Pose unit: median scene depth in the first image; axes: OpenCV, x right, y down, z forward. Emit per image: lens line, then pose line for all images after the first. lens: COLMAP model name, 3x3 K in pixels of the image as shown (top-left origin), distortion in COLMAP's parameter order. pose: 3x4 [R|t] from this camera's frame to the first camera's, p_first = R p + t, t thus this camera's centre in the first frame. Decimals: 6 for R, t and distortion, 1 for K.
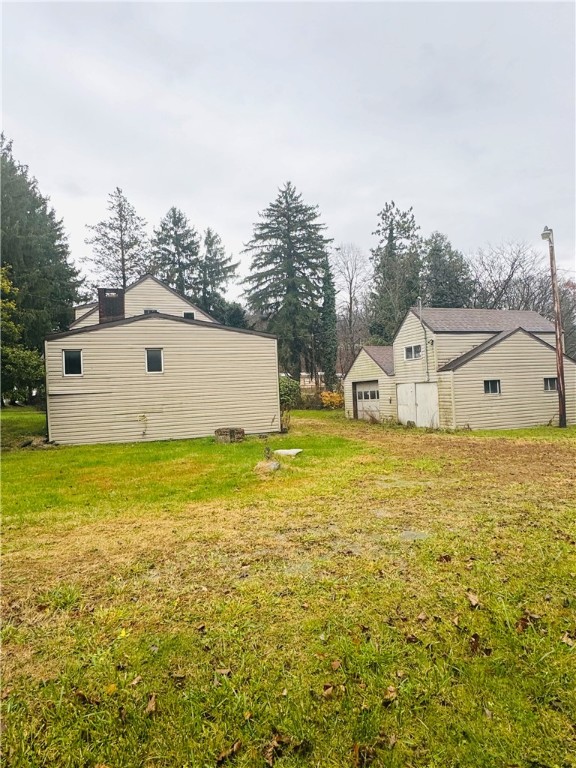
lens RADIAL K [[427.8, 0, 288.0], [0, 427.8, 384.0], [0, 0, 1]] dist [-0.005286, 0.000159]
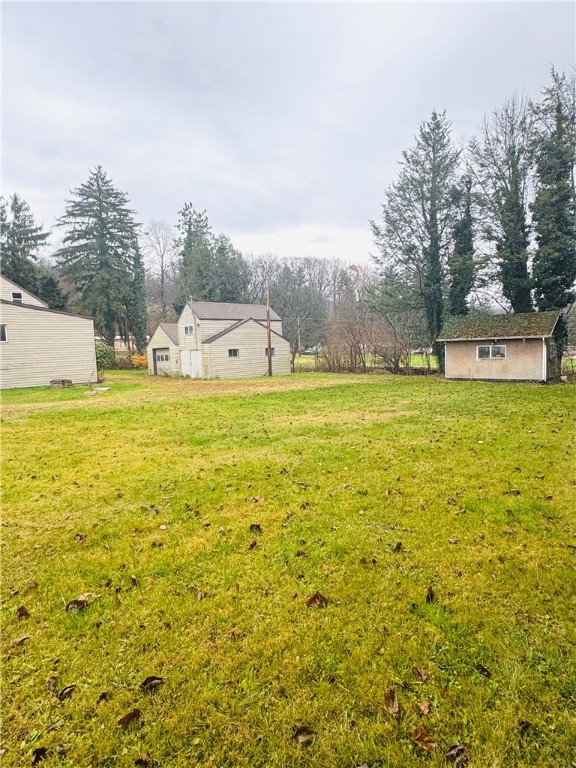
lens RADIAL K [[427.8, 0, 288.0], [0, 427.8, 384.0], [0, 0, 1]] dist [-0.005286, 0.000159]
pose [[0.919256, -0.022636, 0.393009, 0.003684], [-0.011717, 0.996330, 0.084790, -0.007909], [-0.393486, -0.082549, 0.915617, -0.291361]]
